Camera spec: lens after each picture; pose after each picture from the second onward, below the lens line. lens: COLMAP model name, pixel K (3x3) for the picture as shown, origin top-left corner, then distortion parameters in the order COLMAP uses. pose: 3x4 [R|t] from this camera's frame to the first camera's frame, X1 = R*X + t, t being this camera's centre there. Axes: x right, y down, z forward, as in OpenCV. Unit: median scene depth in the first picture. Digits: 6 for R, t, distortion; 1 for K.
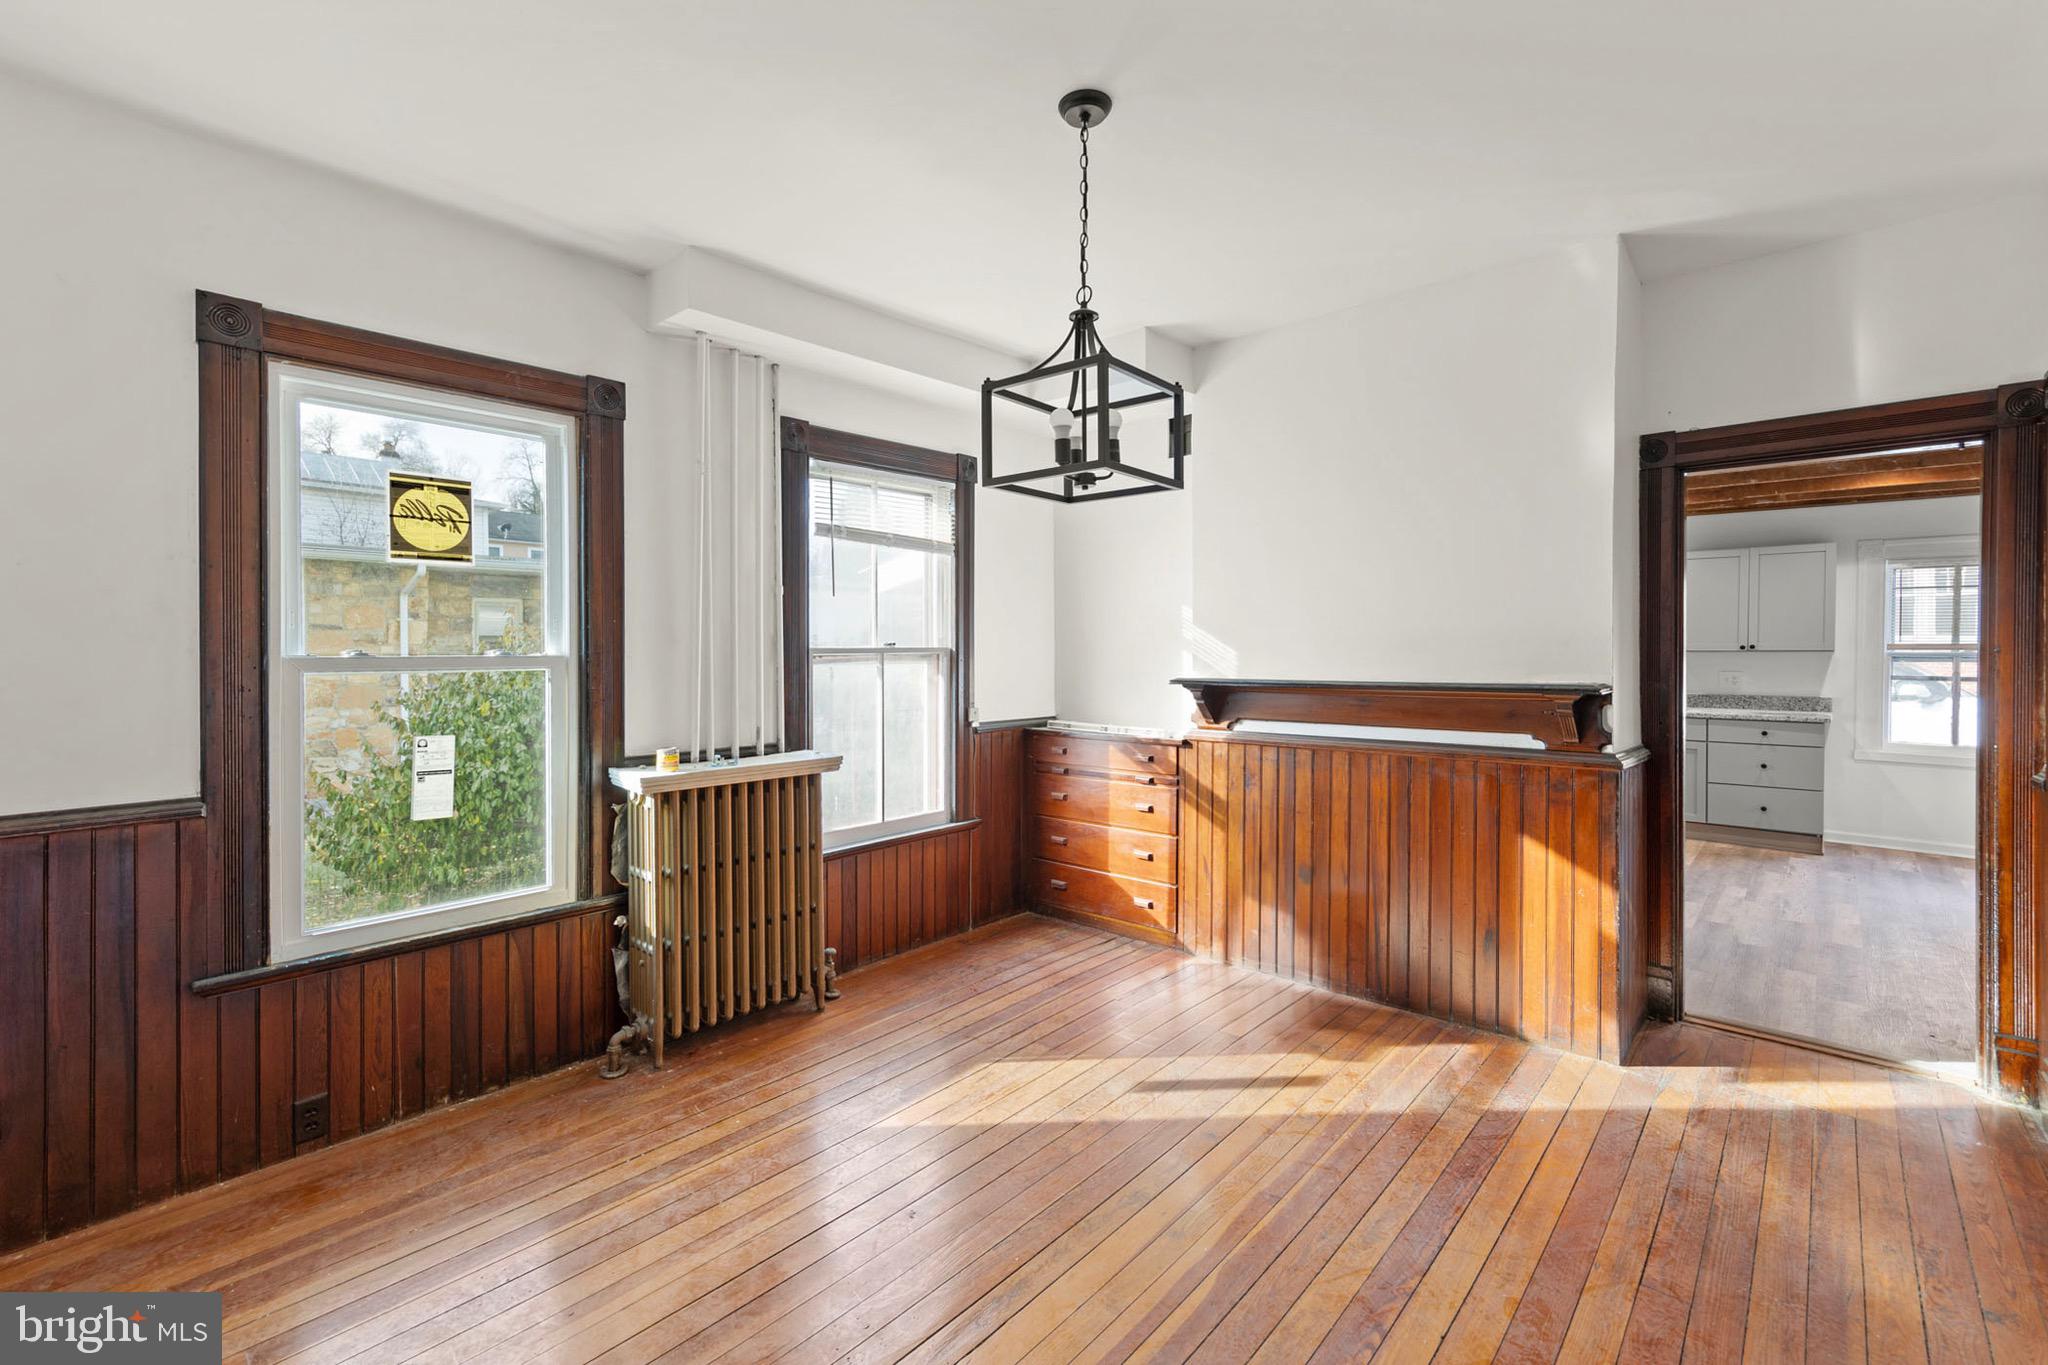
lens RADIAL K [[883.3, 0, 1025.1], [0, 883.3, 657.8], [0, 0, 1]] dist [0.002586, 0.000132]
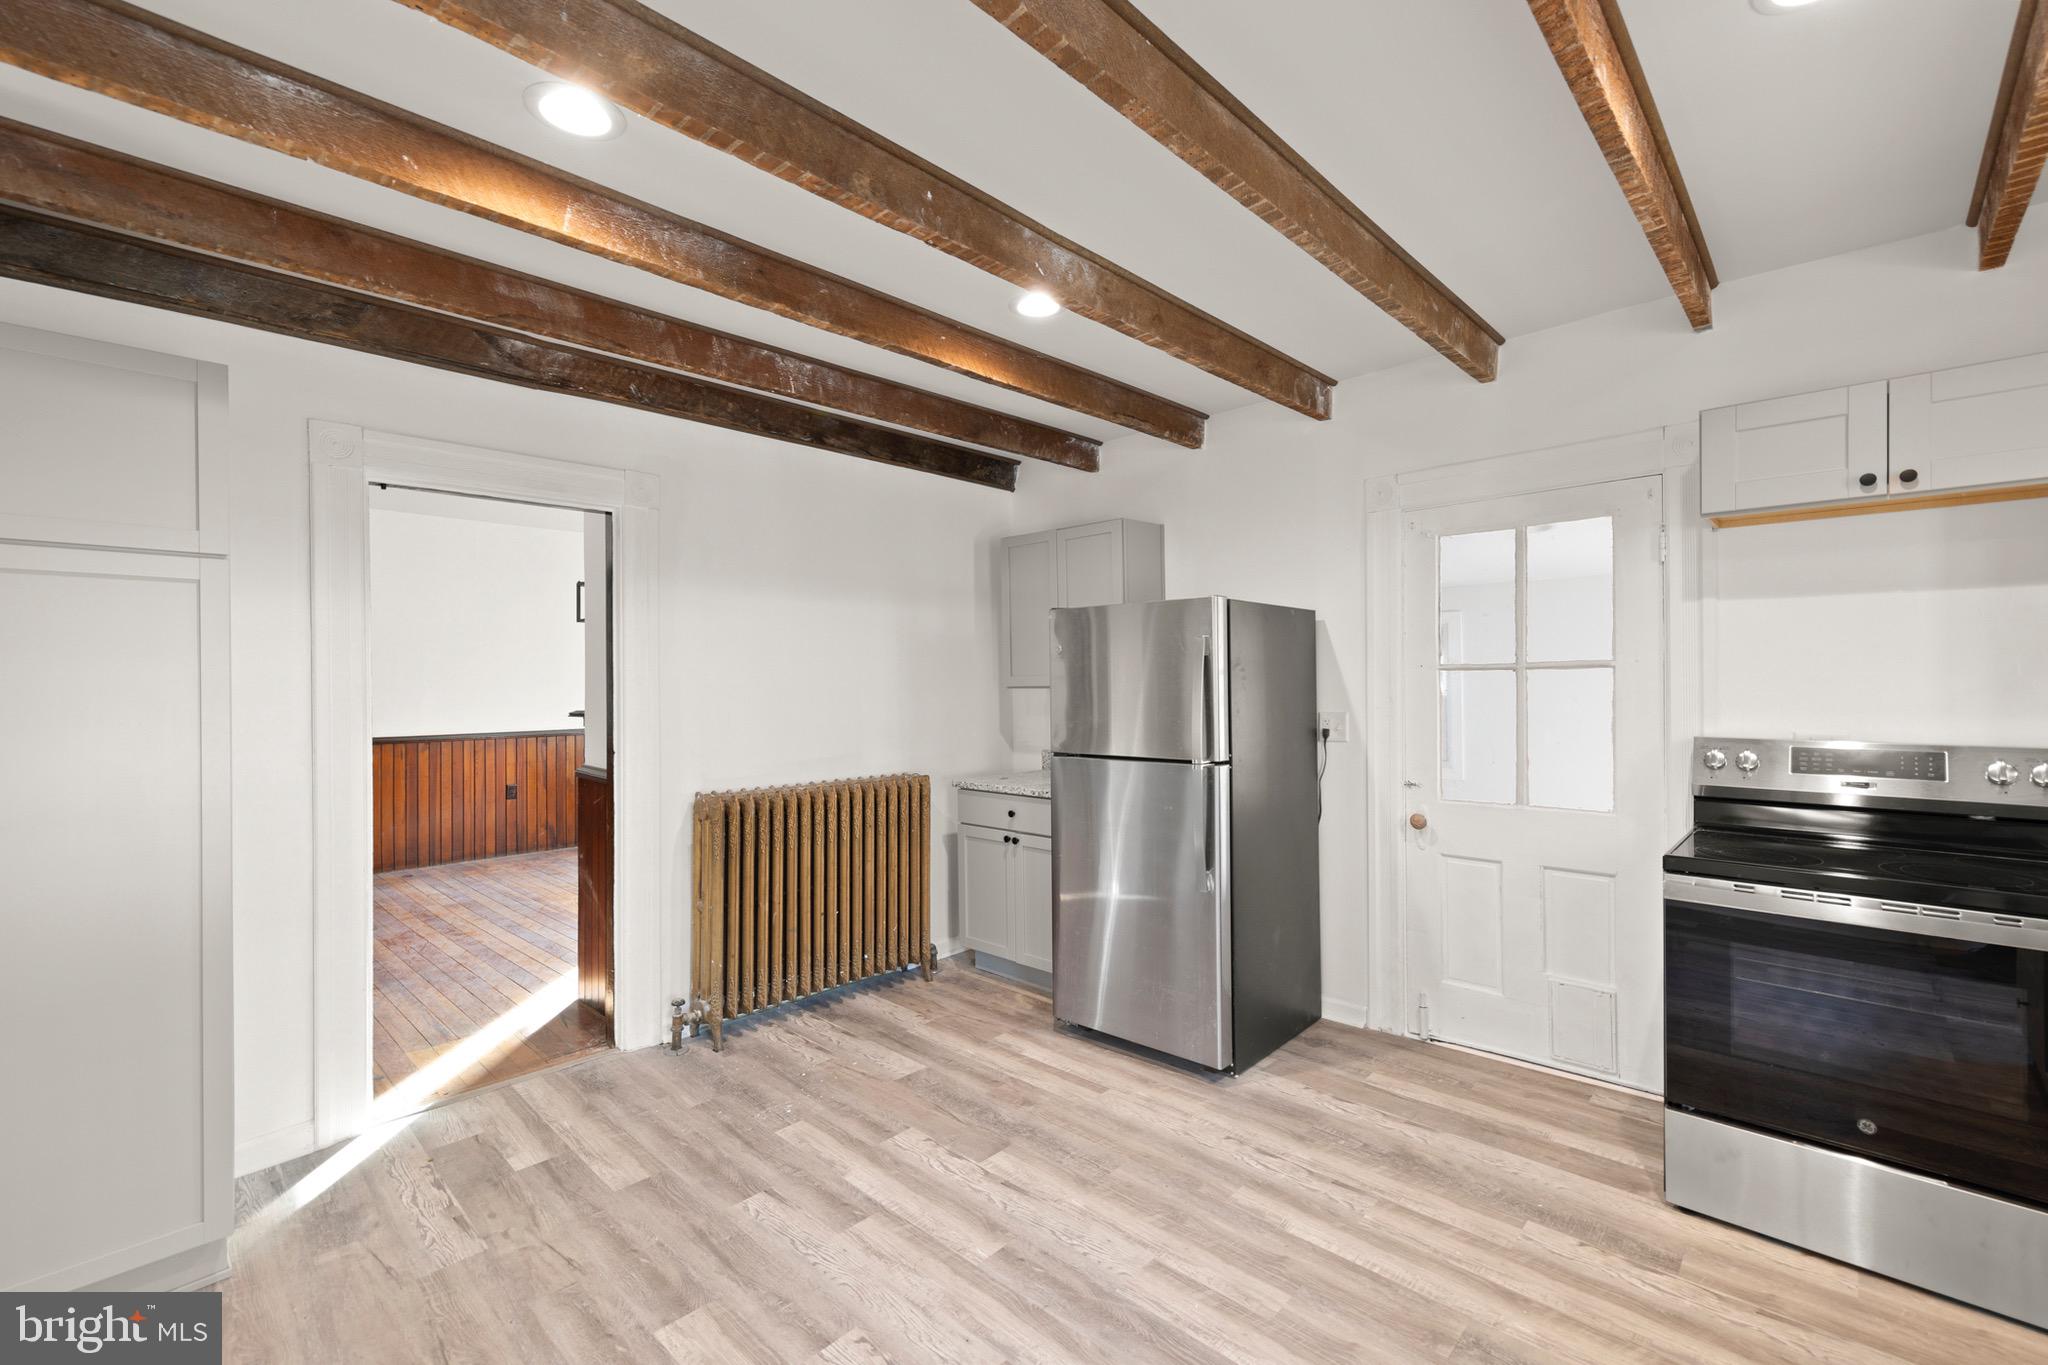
lens RADIAL K [[870.8, 0, 1024.0], [0, 870.8, 682.5], [0, 0, 1]] dist [0.002550, 0.000261]
pose [[-0.018824, 0.002802, -0.999819, 1.726864], [0.000213, 0.999996, 0.002798, -0.016234], [0.999823, -0.000160, -0.018825, 1.486068]]
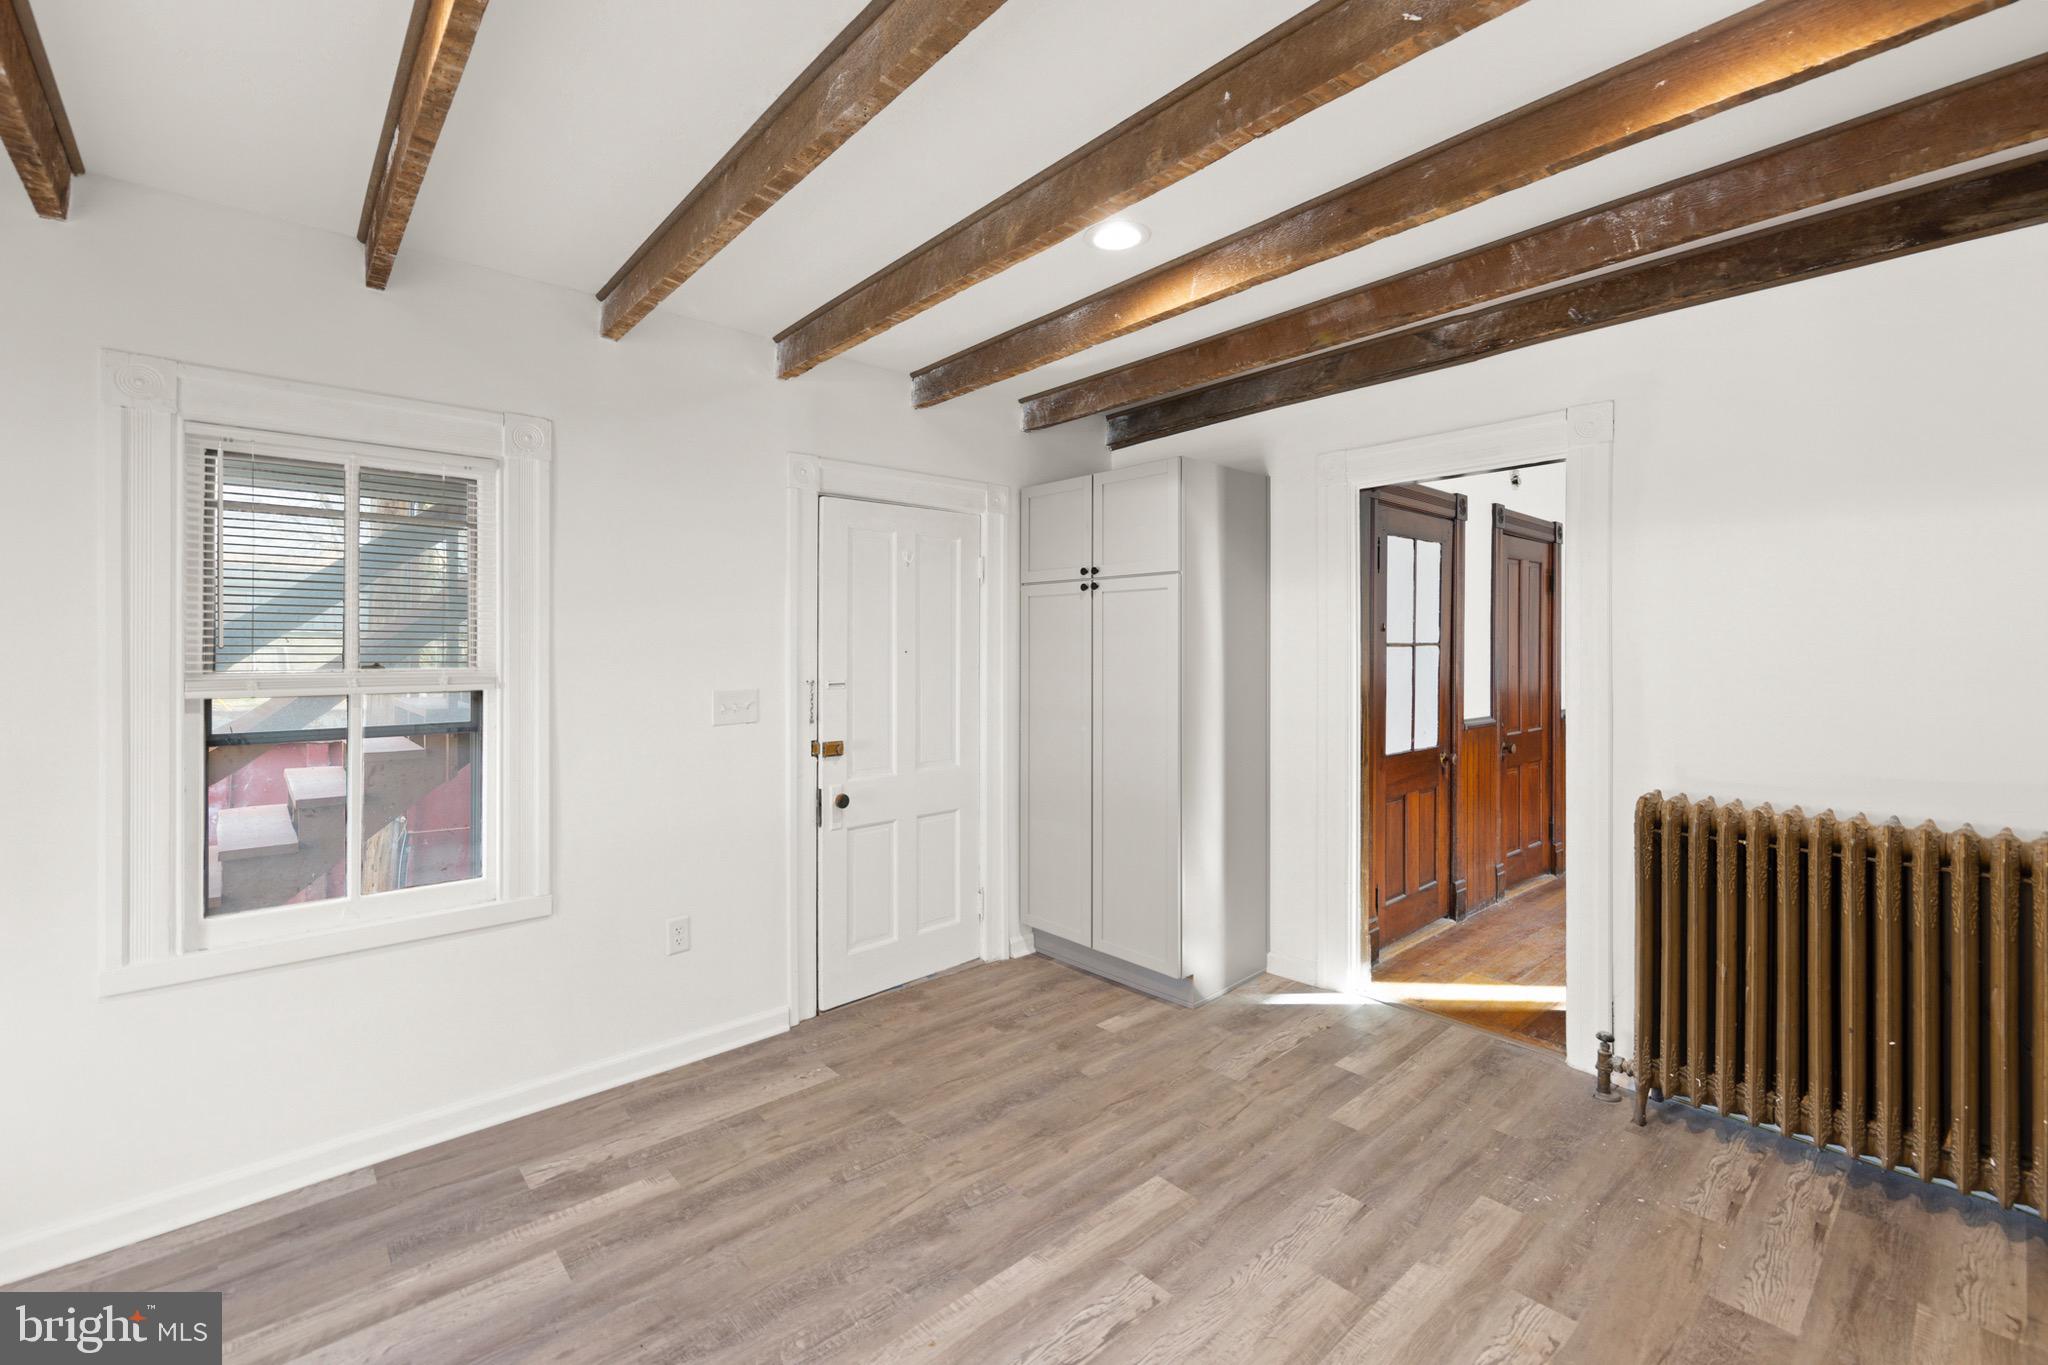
lens RADIAL K [[870.1, 0, 1034.0], [0, 870.1, 642.4], [0, 0, 1]] dist [0.001896, -0.000148]
pose [[-0.994904, 0.002232, 0.100797, 1.193075], [0.002702, 0.999986, 0.004518, -0.024830], [-0.100786, 0.004768, -0.994897, 1.940647]]
